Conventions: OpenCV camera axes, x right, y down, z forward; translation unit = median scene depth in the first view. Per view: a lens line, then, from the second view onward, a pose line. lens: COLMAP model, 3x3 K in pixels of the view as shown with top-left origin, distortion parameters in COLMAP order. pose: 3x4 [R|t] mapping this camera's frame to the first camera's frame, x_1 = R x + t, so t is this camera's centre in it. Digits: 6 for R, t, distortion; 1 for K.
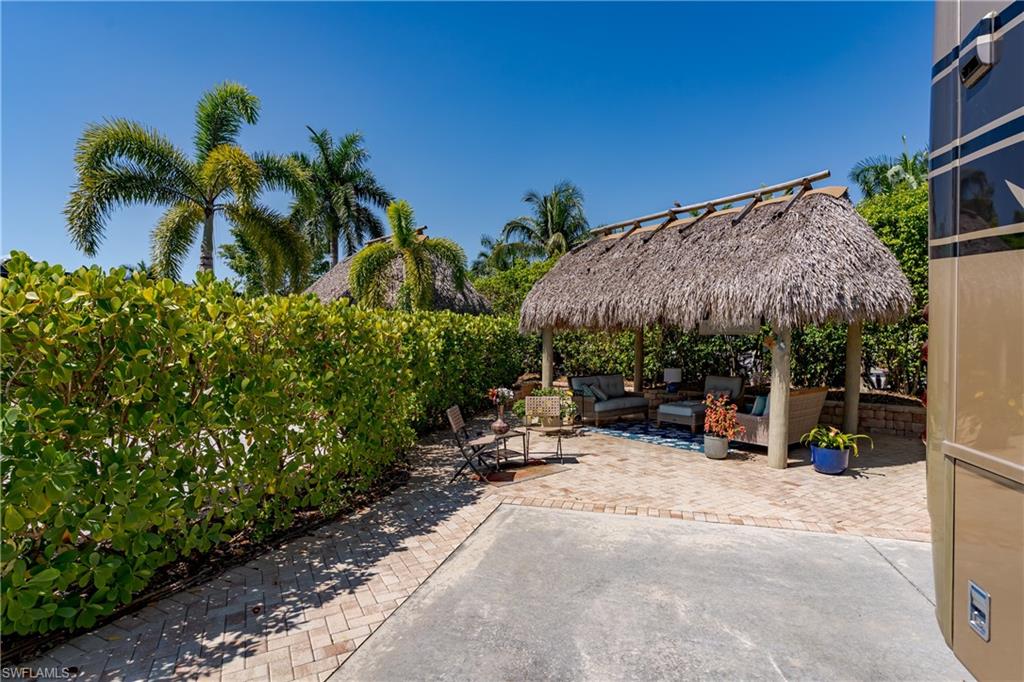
lens RADIAL K [[494.0, 0, 515.2], [0, 494.0, 367.0], [0, 0, 1]] dist [0.006052, -0.001595]
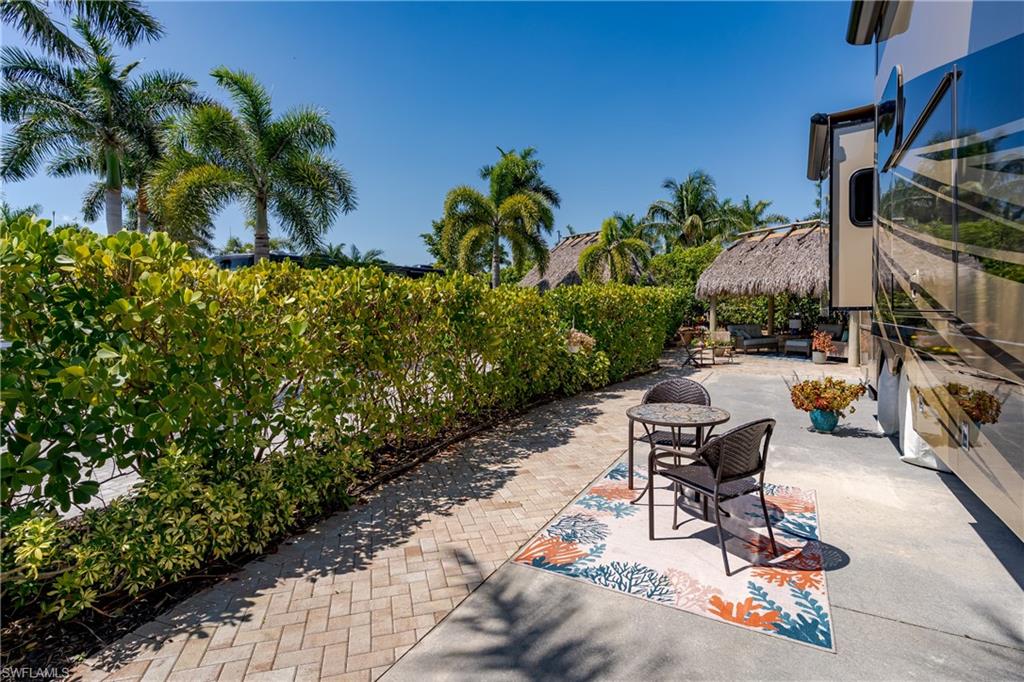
lens RADIAL K [[494.0, 0, 534.6], [0, 494.0, 320.3], [0, 0, 1]] dist [0.006052, -0.001595]
pose [[0.983031, -0.005346, -0.183361, -0.268188], [0.001028, 0.999720, -0.023637, 0.053352], [0.183436, 0.023047, 0.982761, -0.904735]]
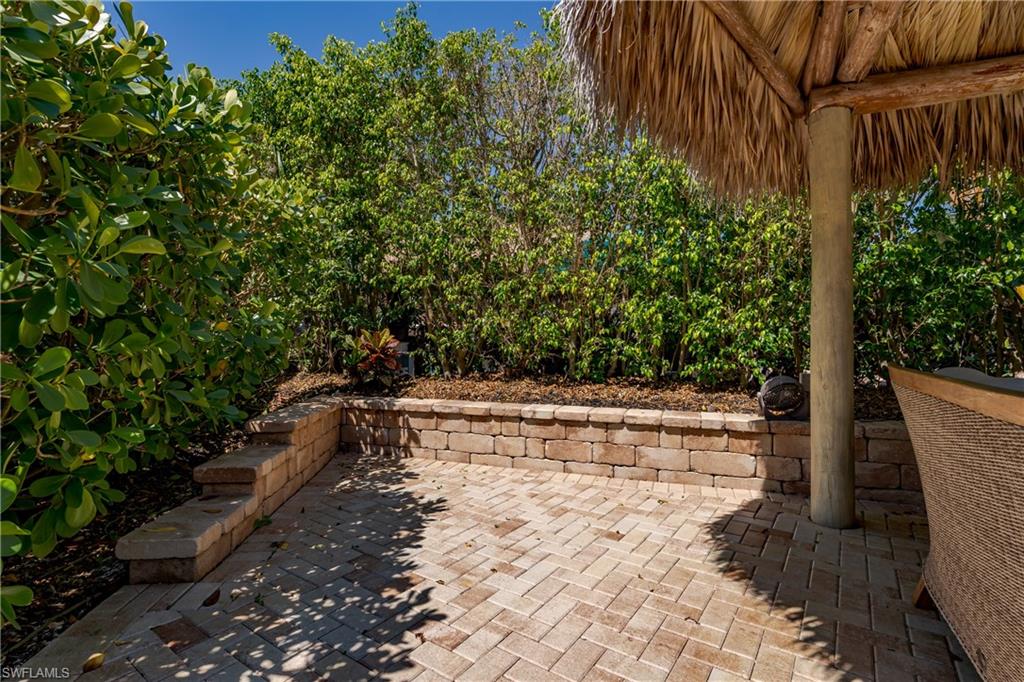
lens RADIAL K [[494.0, 0, 519.6], [0, 494.0, 339.6], [0, 0, 1]] dist [0.006052, -0.001595]
pose [[0.895155, 0.005471, 0.445721, 0.006587], [0.017028, 0.998775, -0.046458, 0.015433], [-0.445430, 0.049177, 0.893965, 1.254855]]
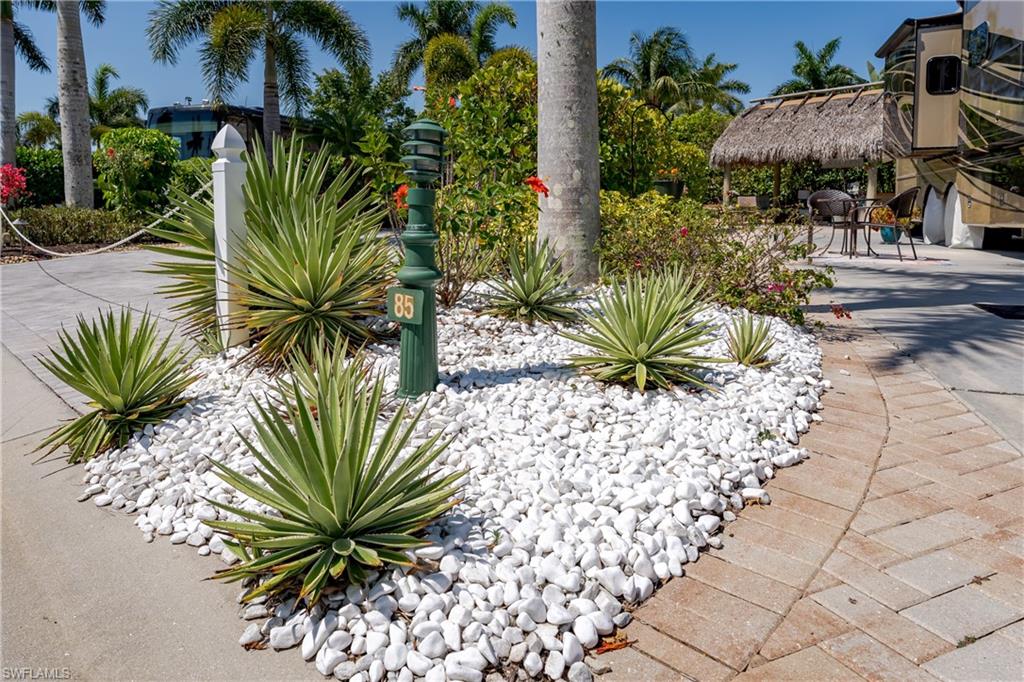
lens RADIAL K [[685.1, 0, 473.5], [0, 685.1, 244.8], [0, 0, 1]] dist [0.001551, -0.009202]
pose [[0.997948, 0.005675, -0.063776, -0.743738], [-0.004594, 0.999844, 0.017083, 0.181735], [0.063863, -0.016755, 0.997818, -1.551127]]
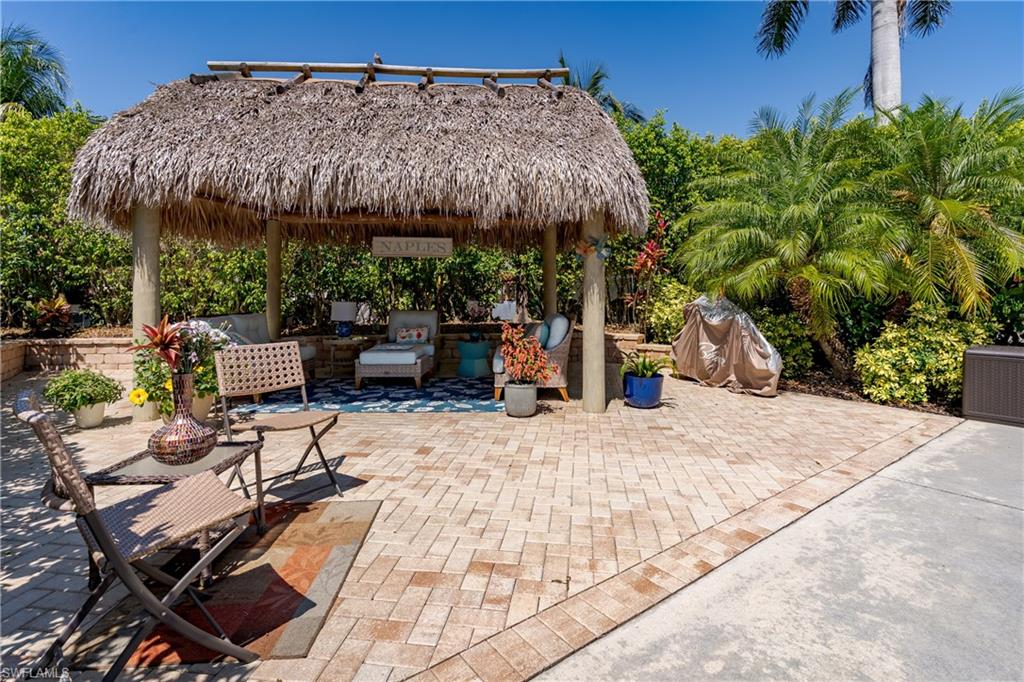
lens RADIAL K [[494.0, 0, 514.8], [0, 494.0, 303.4], [0, 0, 1]] dist [0.006052, -0.001595]
pose [[0.596219, -0.004368, 0.802810, -0.130841], [0.035642, 0.999143, -0.021034, 0.037538], [-0.802030, 0.041155, 0.595864, 0.512155]]
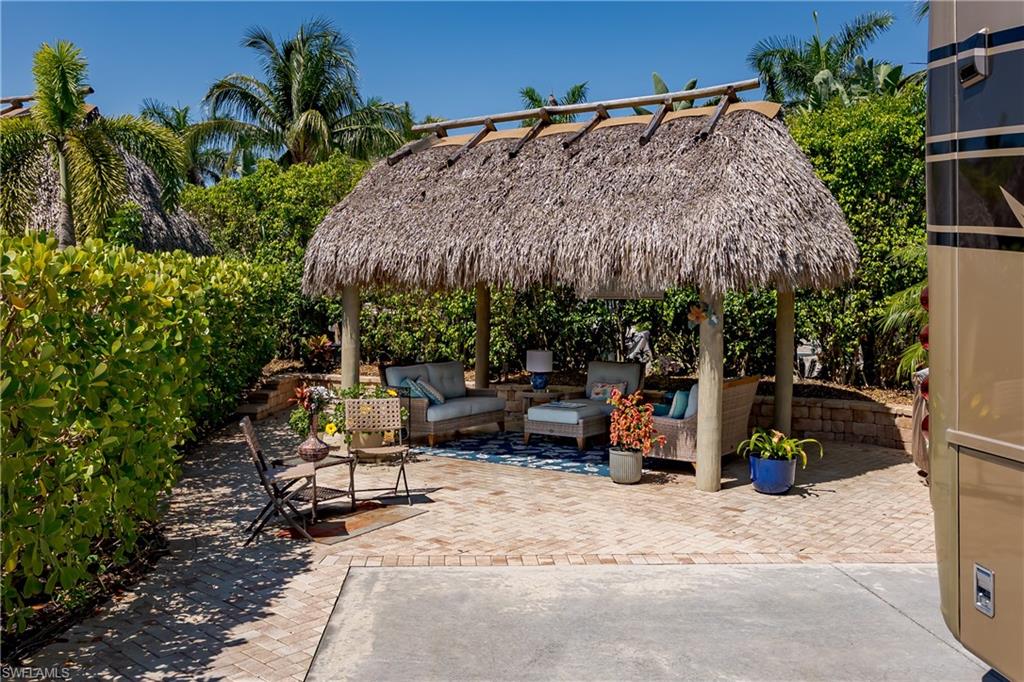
lens RADIAL K [[894.5, 0, 496.1], [0, 894.5, 319.5], [0, 0, 1]] dist [0.002434, 0.003431]
pose [[0.946807, 0.004508, 0.321770, -0.141011], [0.005050, 0.999571, -0.028864, -0.005683], [-0.321762, 0.028954, 0.946378, -0.102455]]
